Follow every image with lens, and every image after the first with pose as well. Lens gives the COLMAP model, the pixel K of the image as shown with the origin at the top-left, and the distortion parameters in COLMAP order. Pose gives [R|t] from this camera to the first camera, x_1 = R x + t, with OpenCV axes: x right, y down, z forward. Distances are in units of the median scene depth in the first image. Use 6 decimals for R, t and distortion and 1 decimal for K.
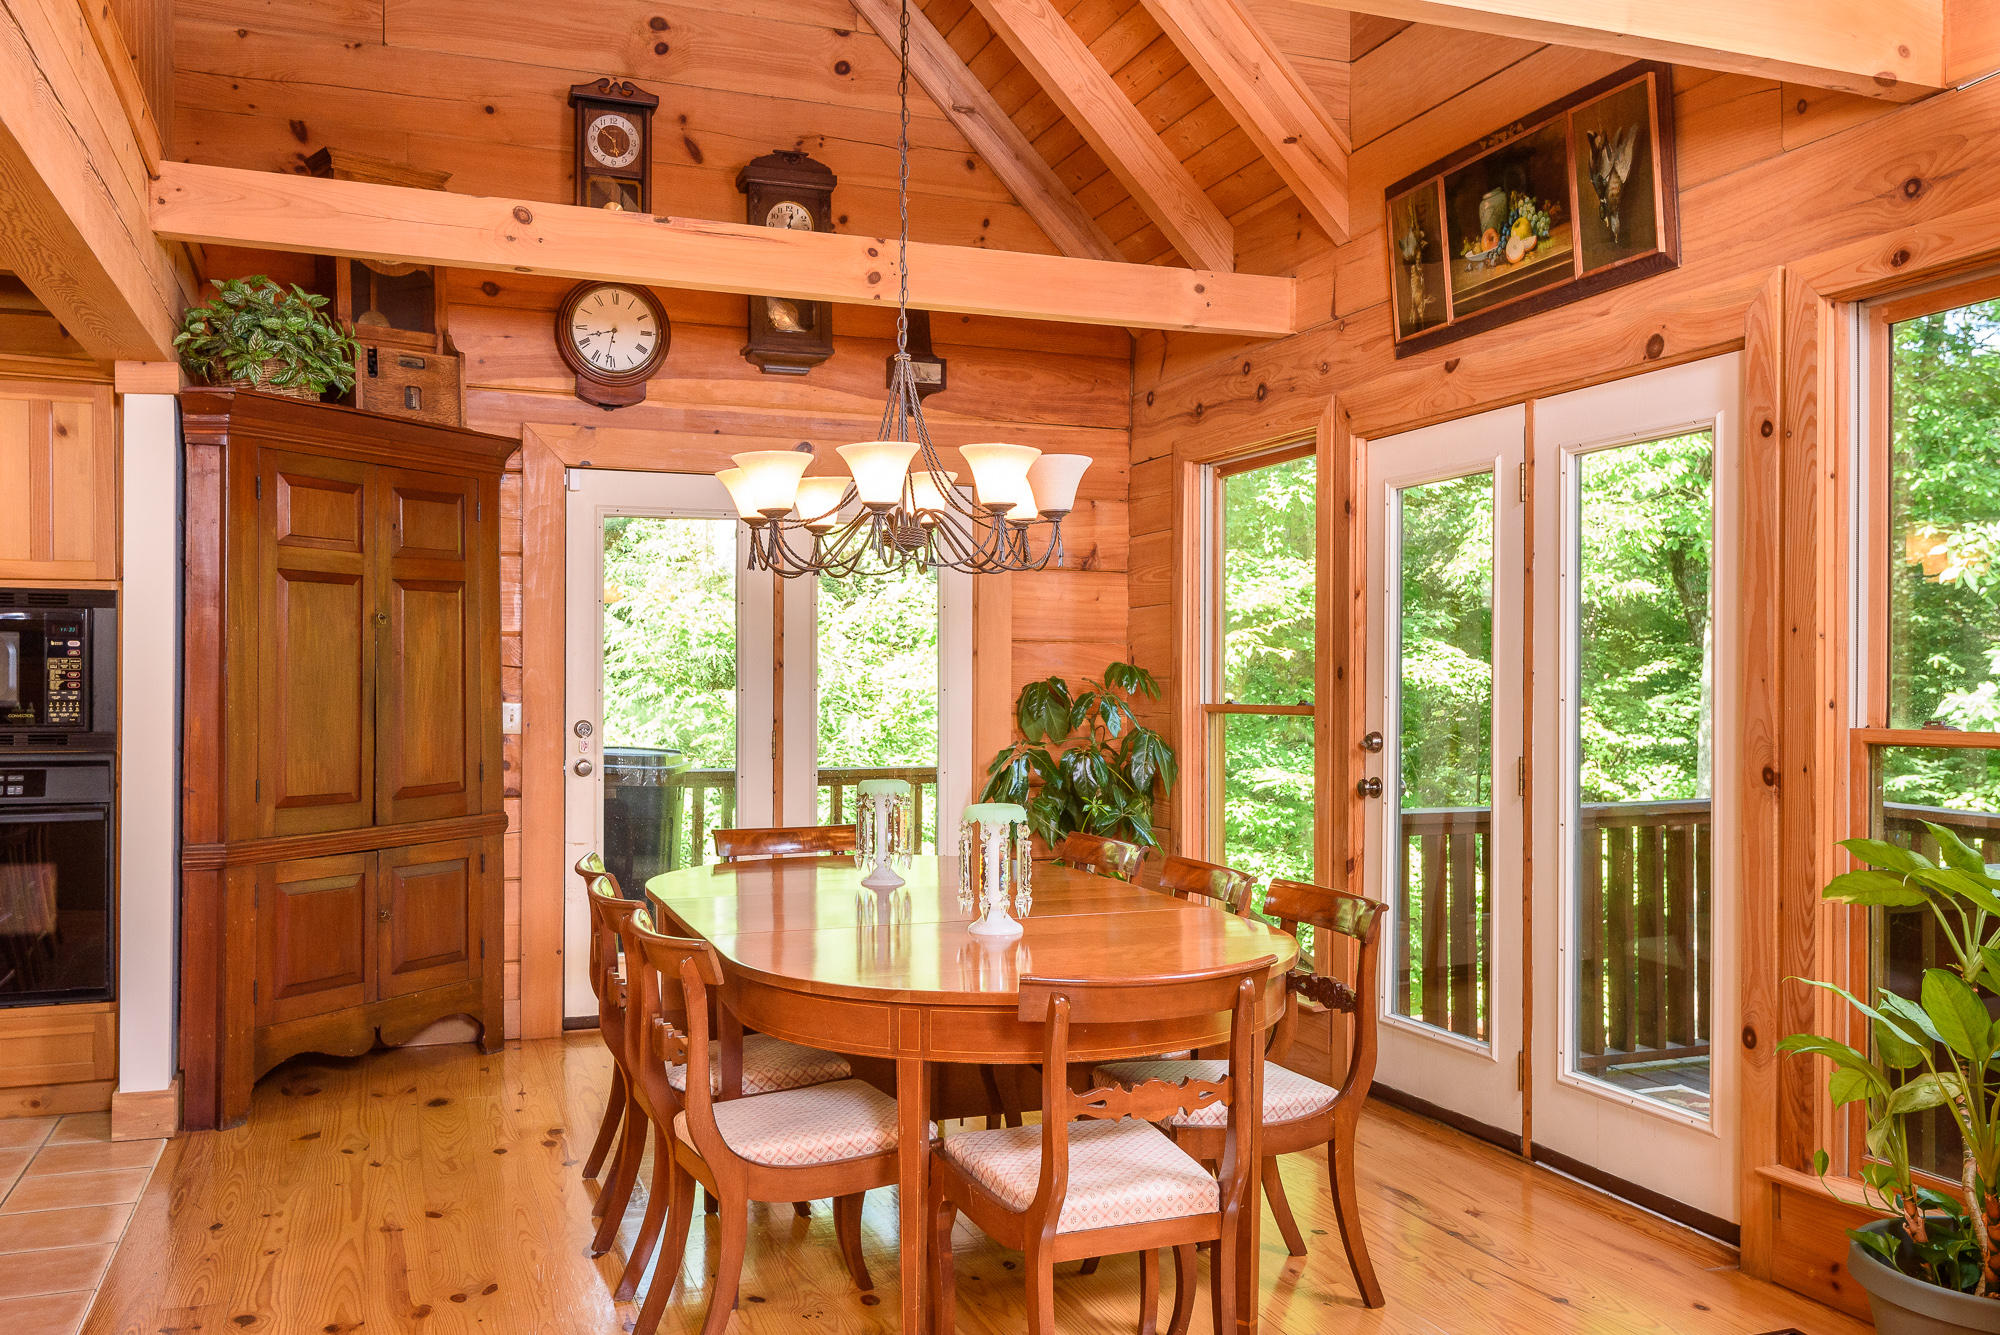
lens RADIAL K [[1571.3, 0, 1004.7], [0, 1571.3, 667.9], [0, 0, 1]] dist [0.035214, -0.006052]
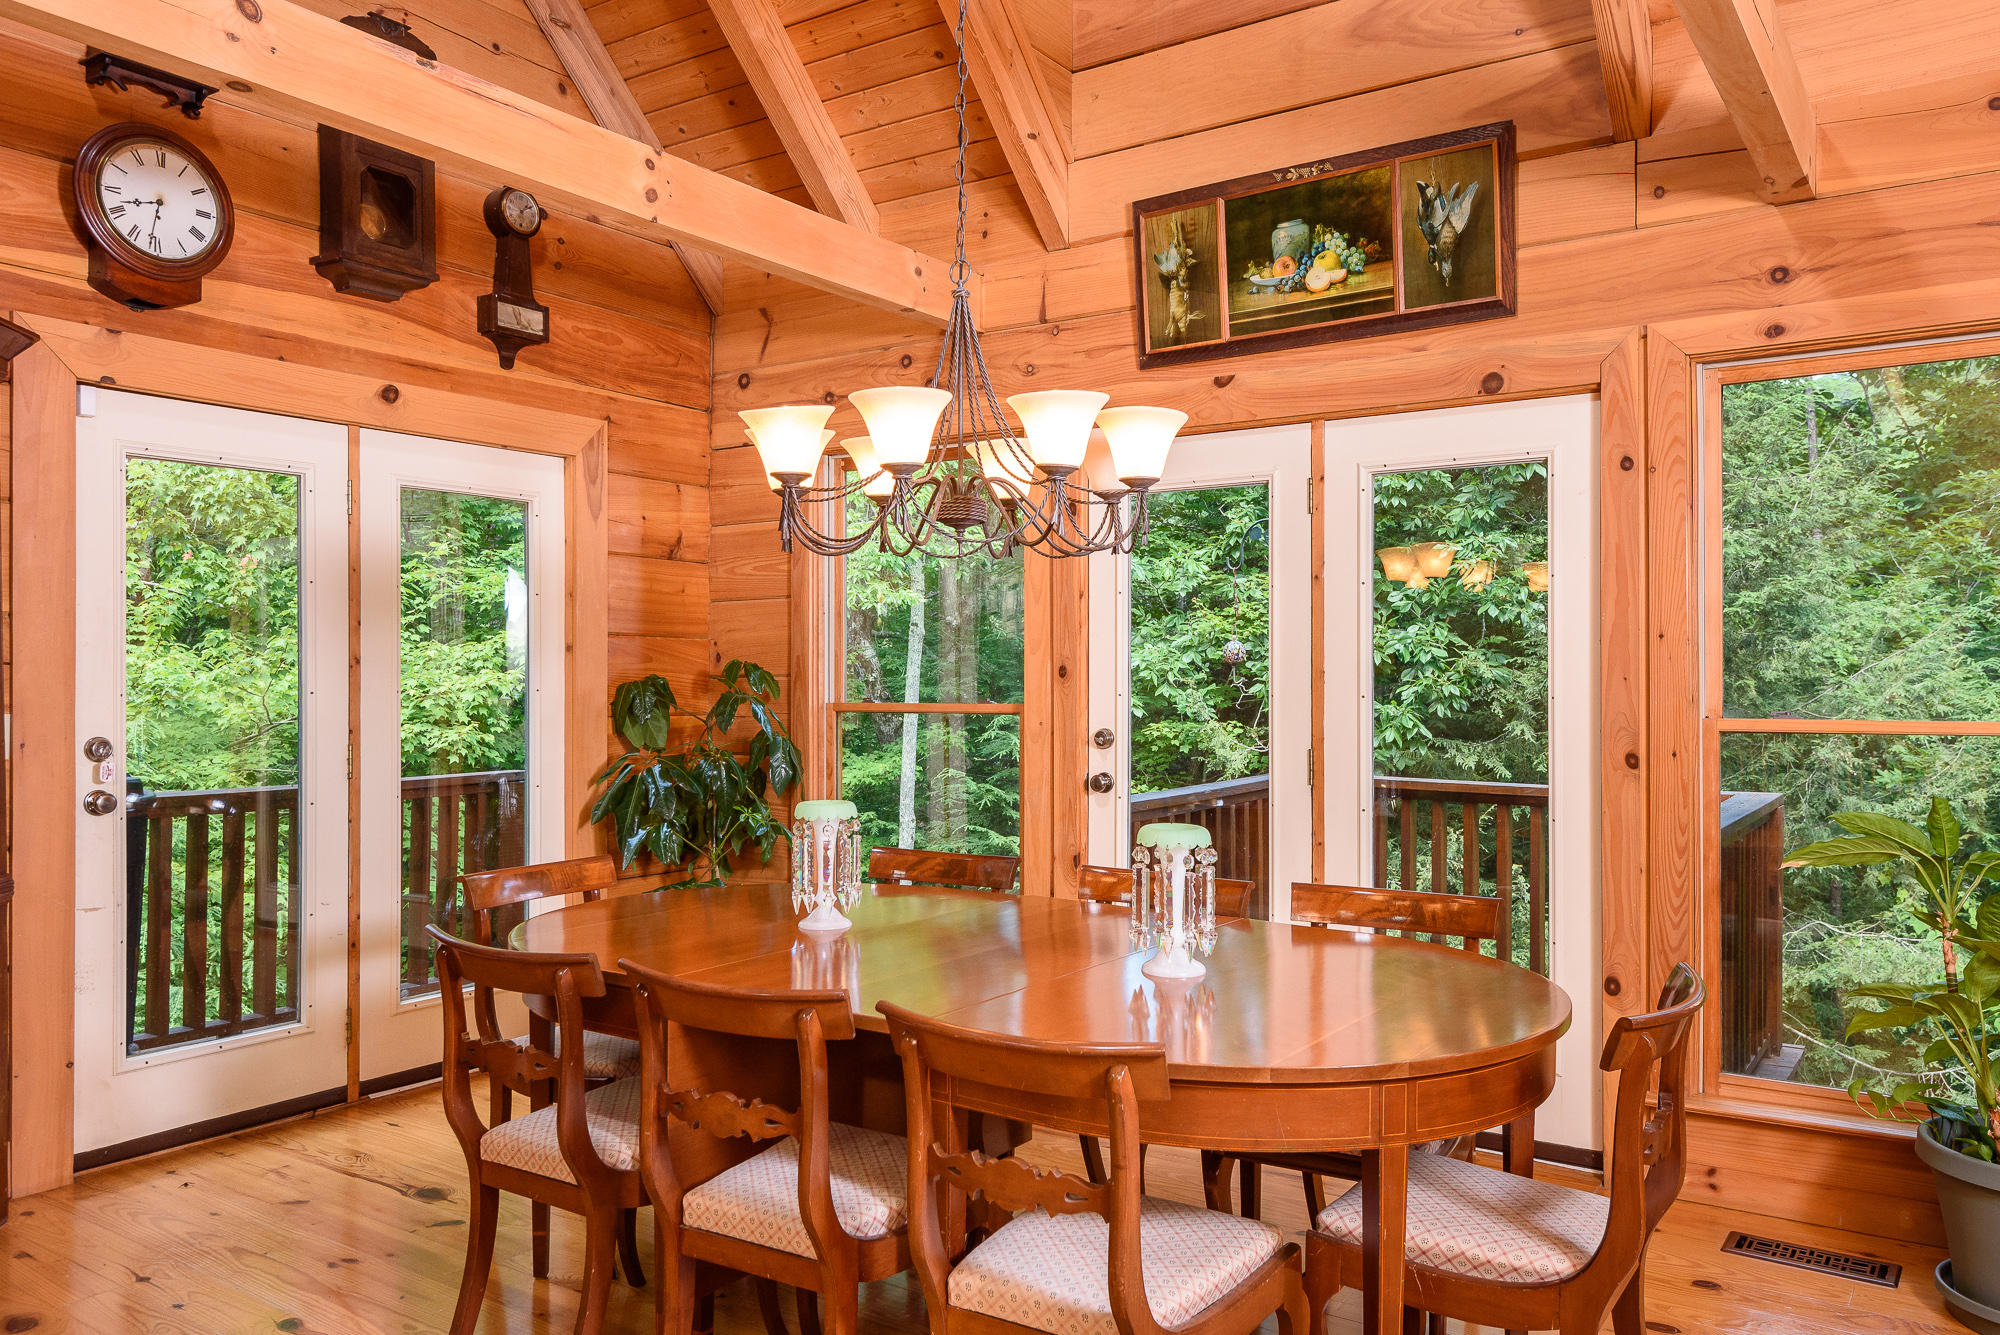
lens RADIAL K [[1430.0, 0, 1002.2], [0, 1430.0, 668.9], [0, 0, 1]] dist [0.038988, -0.014756]
pose [[0.830757, 0.000090, 0.556635, -0.384013], [-0.002198, 0.999993, 0.003118, -0.001379], [-0.556630, -0.003814, 0.830752, 0.291176]]
